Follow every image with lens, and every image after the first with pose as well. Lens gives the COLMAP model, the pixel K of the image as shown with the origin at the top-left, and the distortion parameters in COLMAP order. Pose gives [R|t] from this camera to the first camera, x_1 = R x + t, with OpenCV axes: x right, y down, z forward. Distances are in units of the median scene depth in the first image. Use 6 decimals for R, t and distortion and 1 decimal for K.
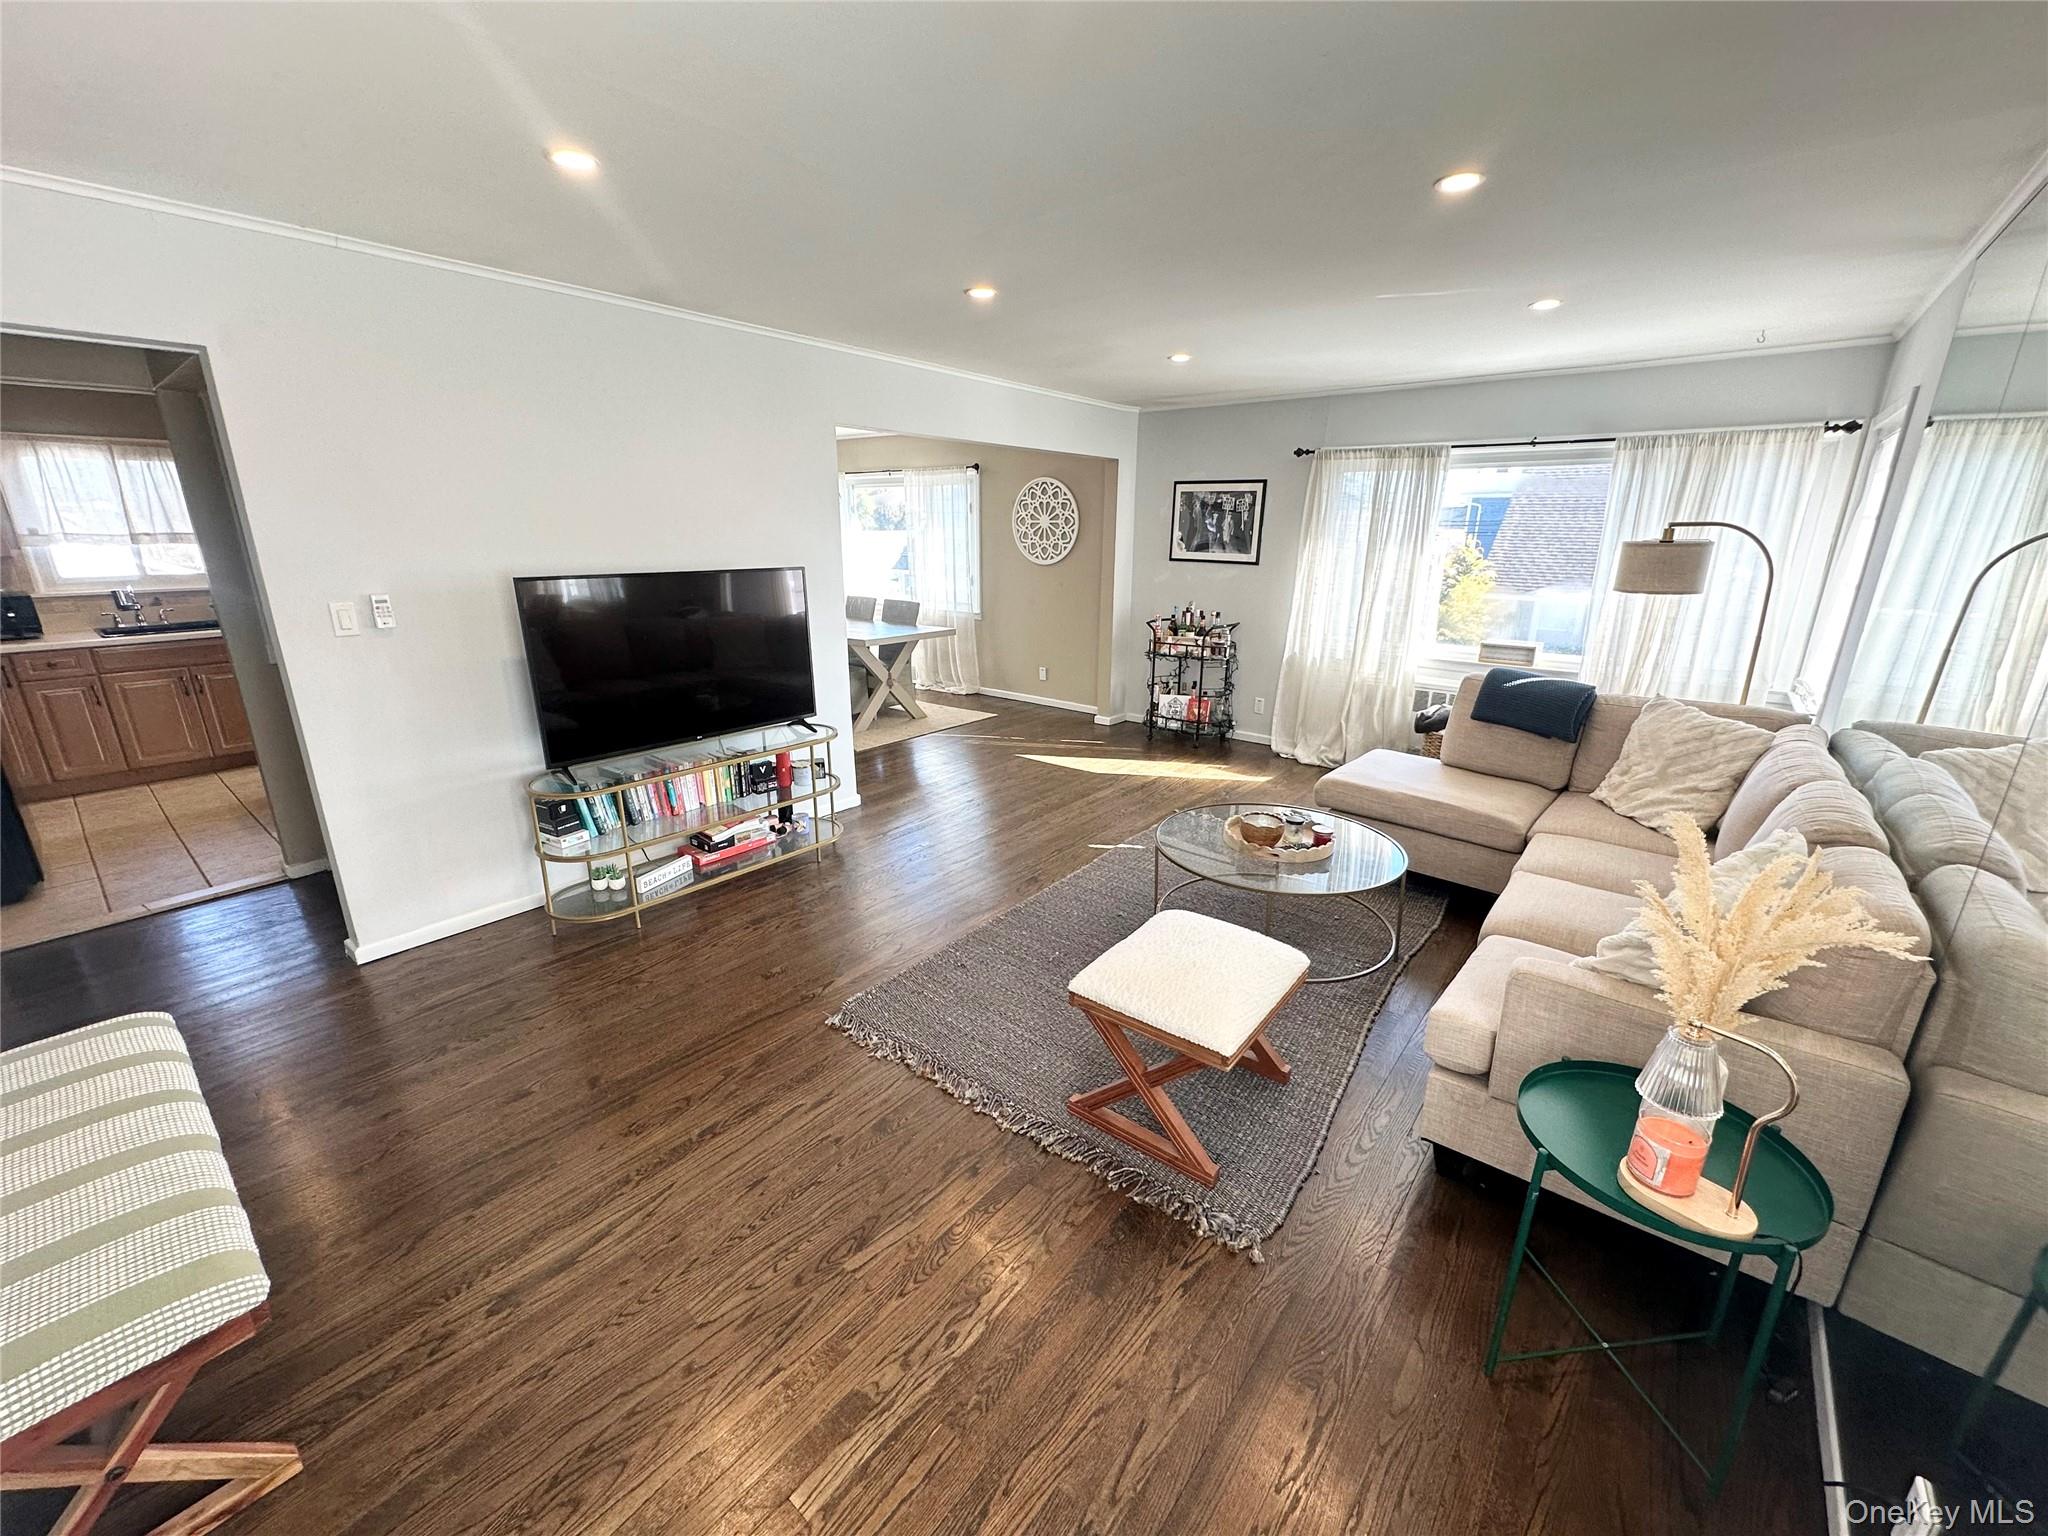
lens RADIAL K [[811.4, 0, 1021.9], [0, 811.4, 773.3], [0, 0, 1]] dist [-0.004023, 0.000534]
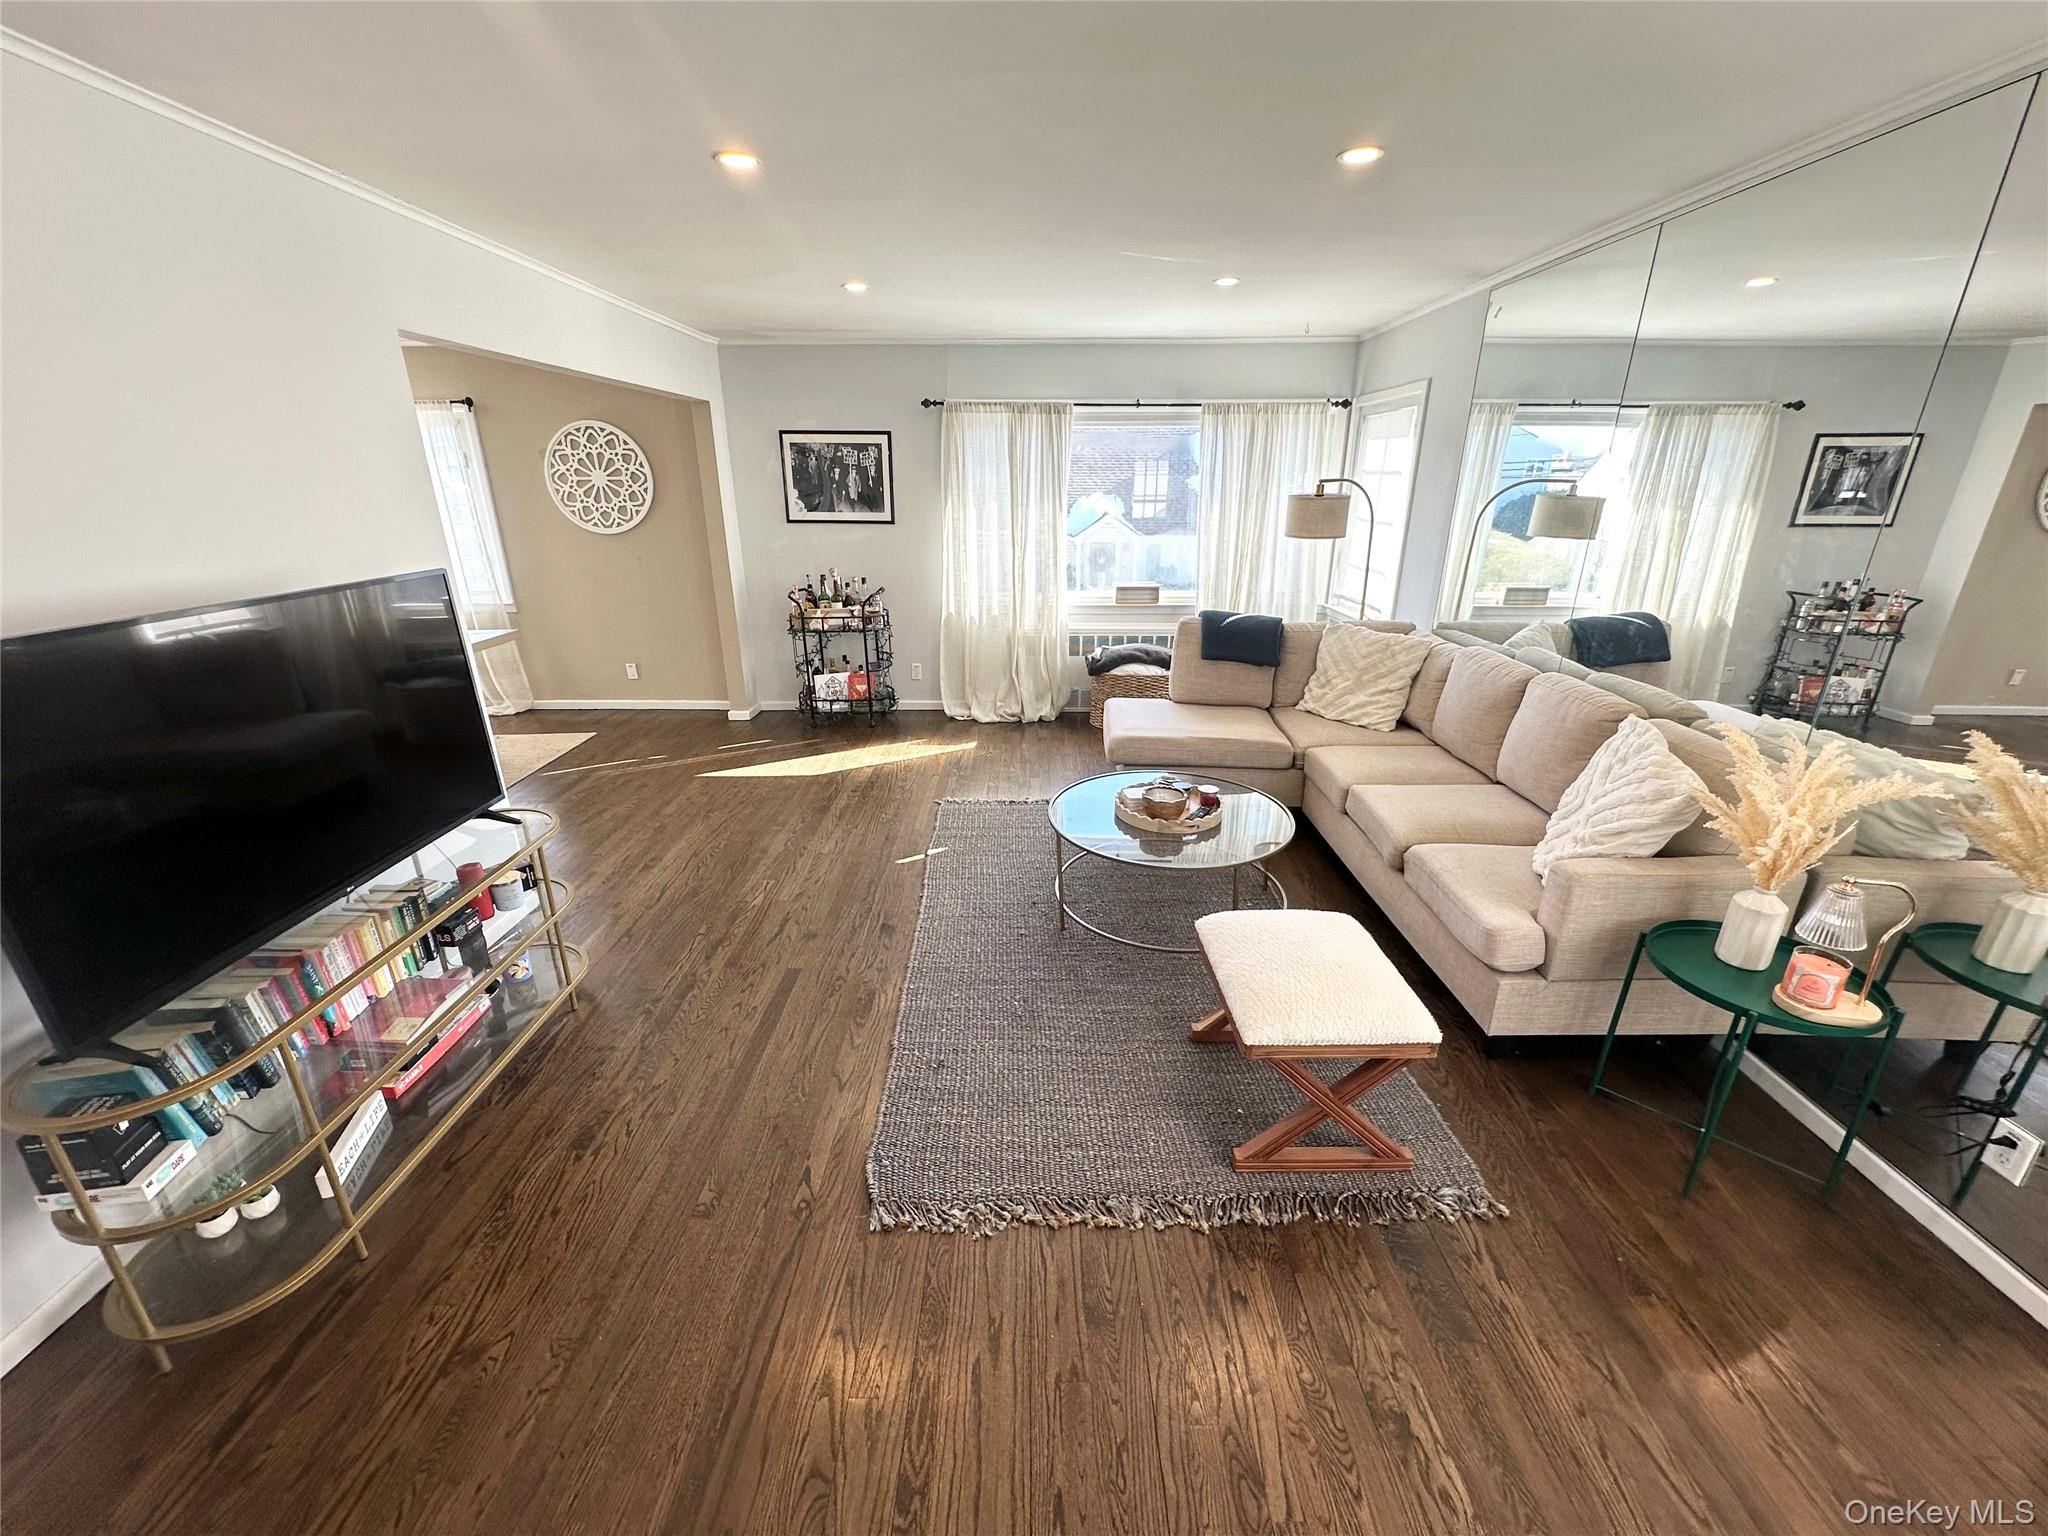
lens RADIAL K [[811.4, 0, 1022.0], [0, 811.4, 772.0], [0, 0, 1]] dist [-0.004023, 0.000534]
pose [[0.776822, -0.225155, 0.588093, -0.225180], [0.190163, 0.974171, 0.121777, -0.066687], [-0.600322, 0.017235, 0.799573, 0.173843]]
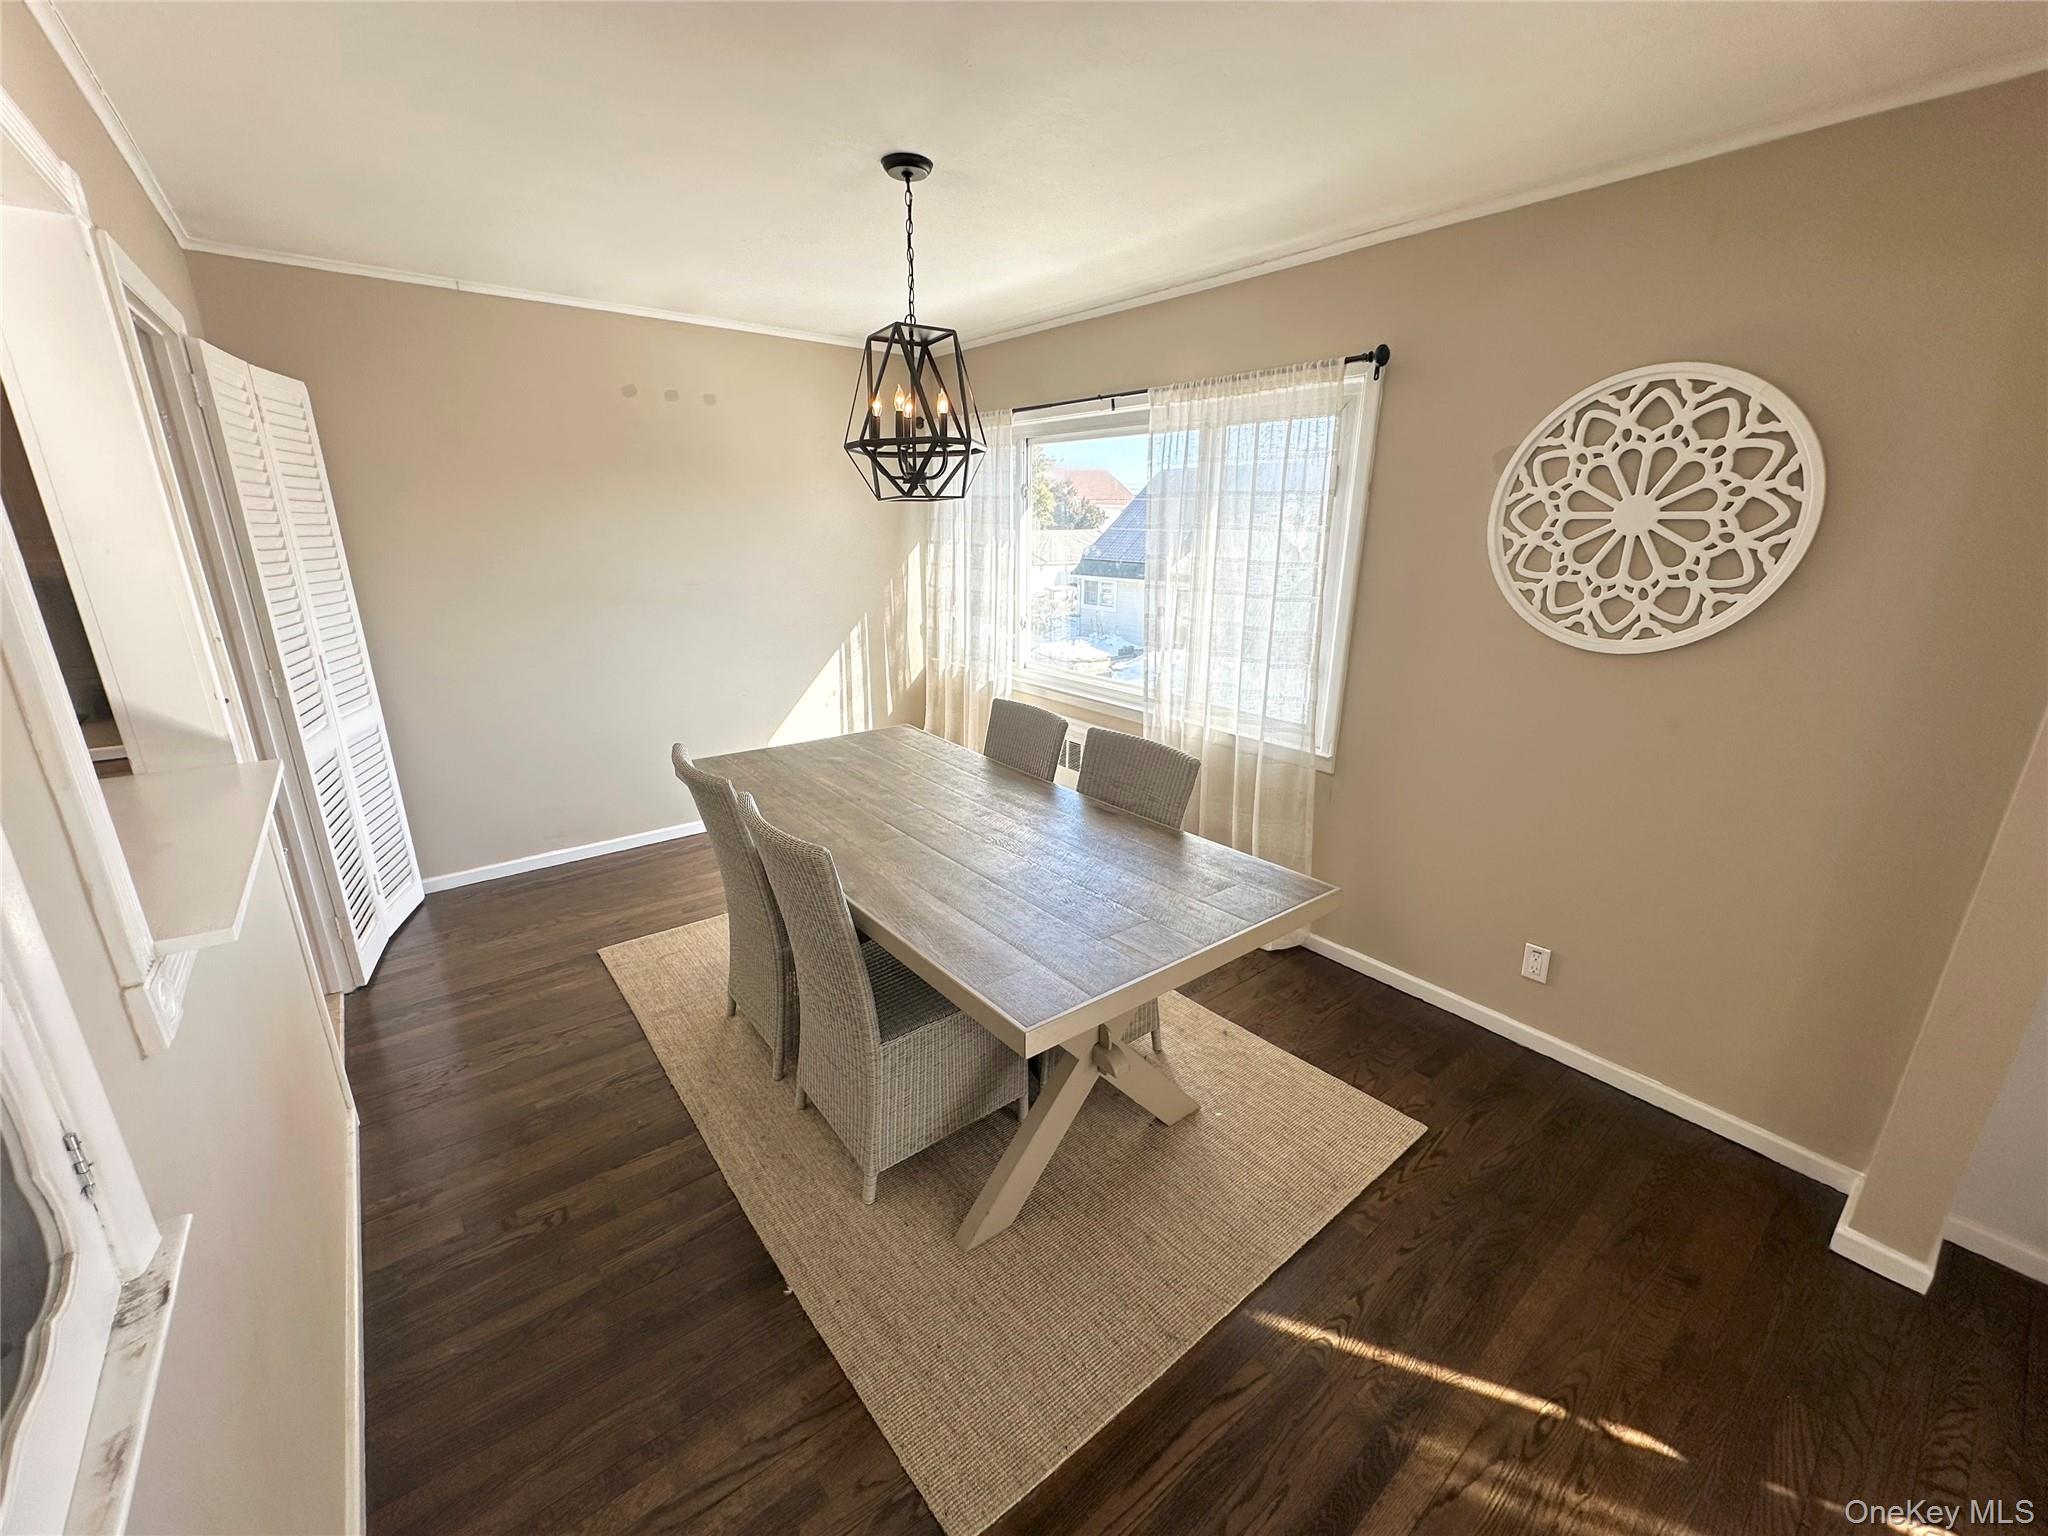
lens RADIAL K [[811.4, 0, 1026.2], [0, 811.4, 770.2], [0, 0, 1]] dist [-0.004023, 0.000534]
pose [[0.977899, 0.065091, -0.198686, -0.162224], [-0.065591, 0.997838, 0.004069, -0.255084], [0.198522, 0.009053, 0.980055, 0.833716]]
